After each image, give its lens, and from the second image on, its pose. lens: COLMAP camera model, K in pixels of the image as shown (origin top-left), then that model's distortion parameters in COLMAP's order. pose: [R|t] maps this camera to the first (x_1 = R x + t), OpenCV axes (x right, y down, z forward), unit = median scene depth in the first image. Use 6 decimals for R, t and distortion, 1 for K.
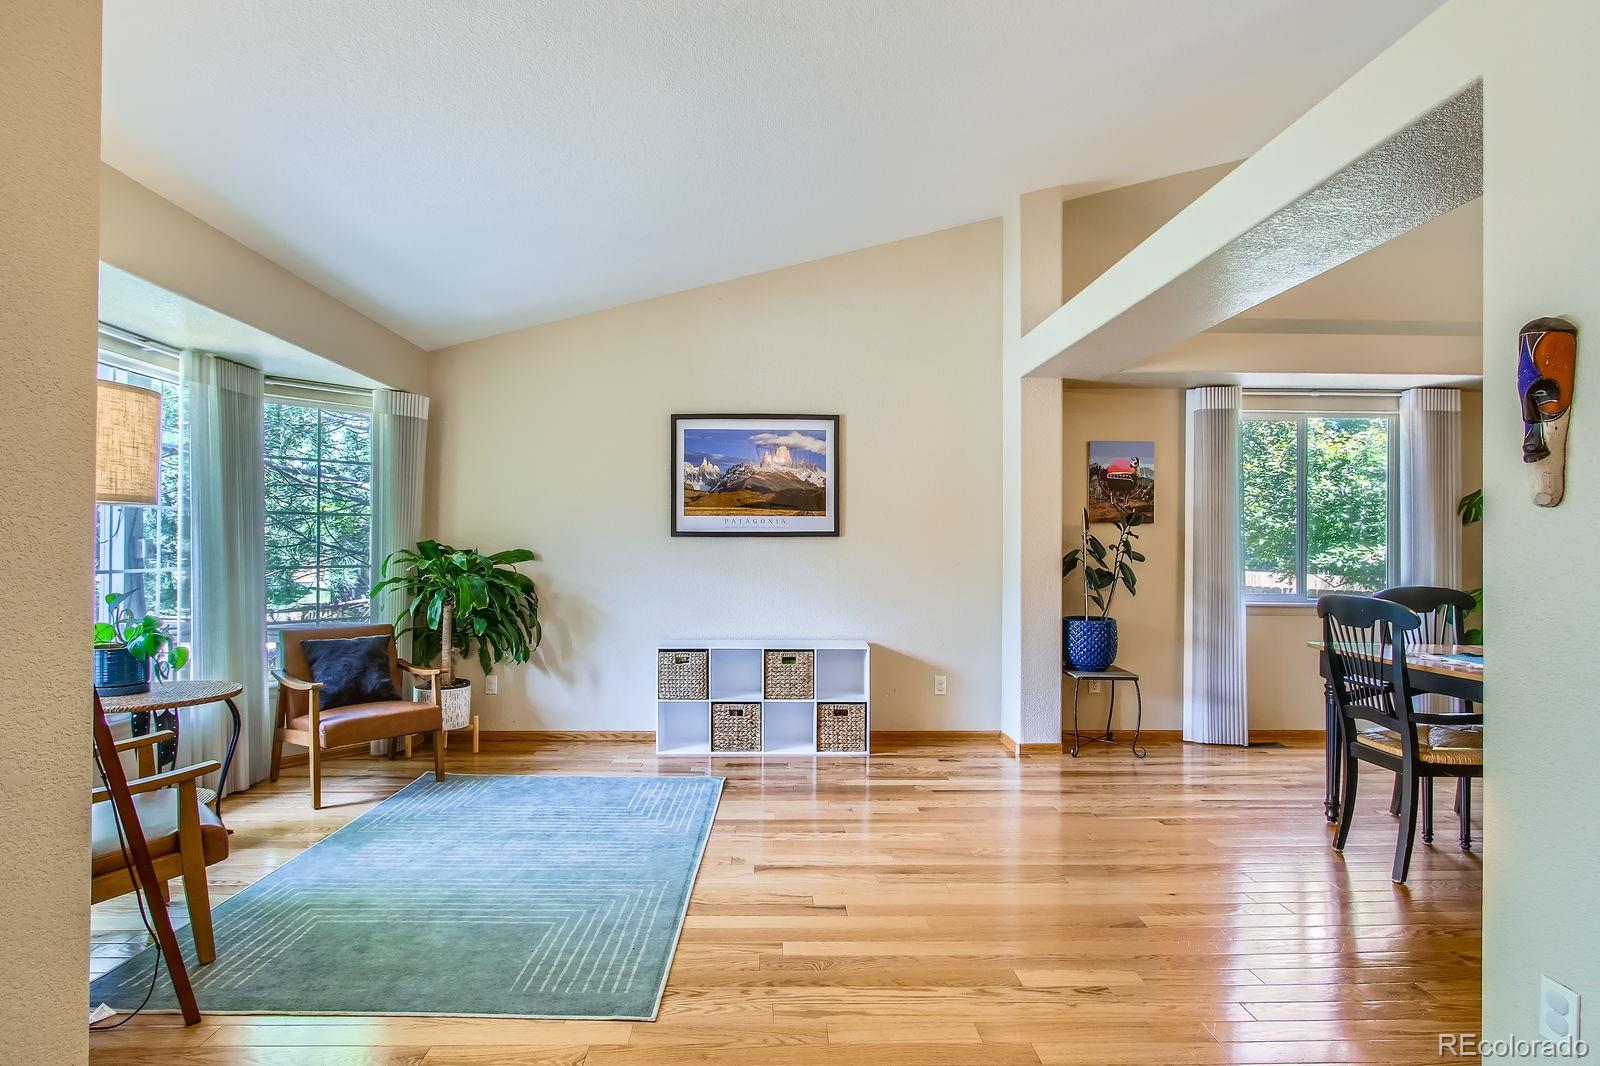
lens RADIAL K [[812.9, 0, 798.3], [0, 812.9, 542.3], [0, 0, 1]] dist [0.004509, 0.000426]
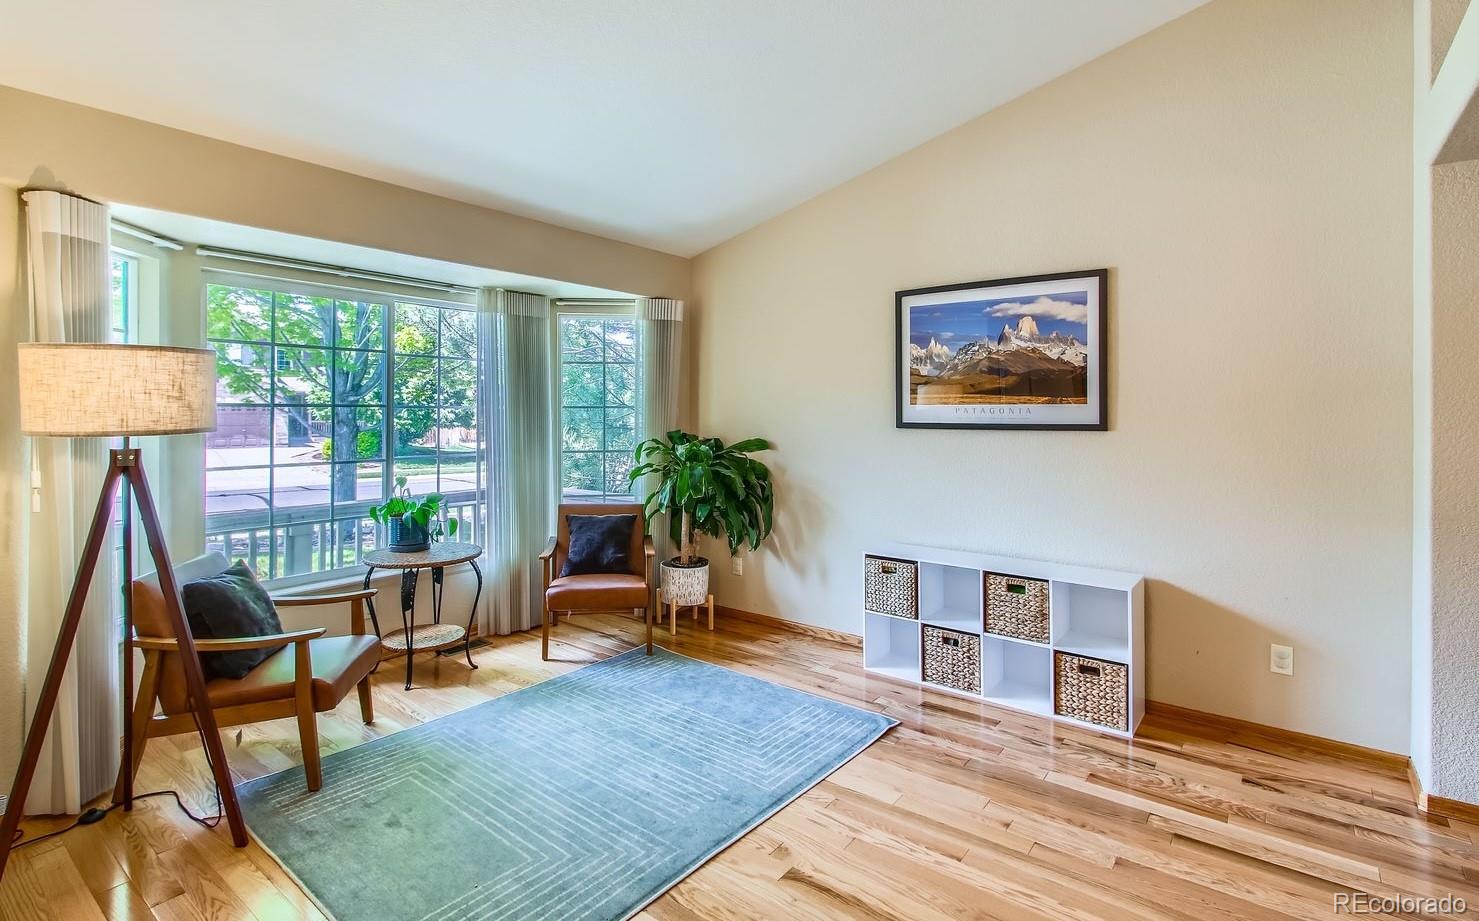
lens RADIAL K [[734.2, 0, 713.9], [0, 734.2, 407.5], [0, 0, 1]] dist [0.003610, 0.001425]
pose [[0.756634, -0.002772, -0.653833, 0.234756], [0.005863, 0.999980, 0.002545, -0.034968], [0.653812, -0.005759, 0.756635, 0.269175]]
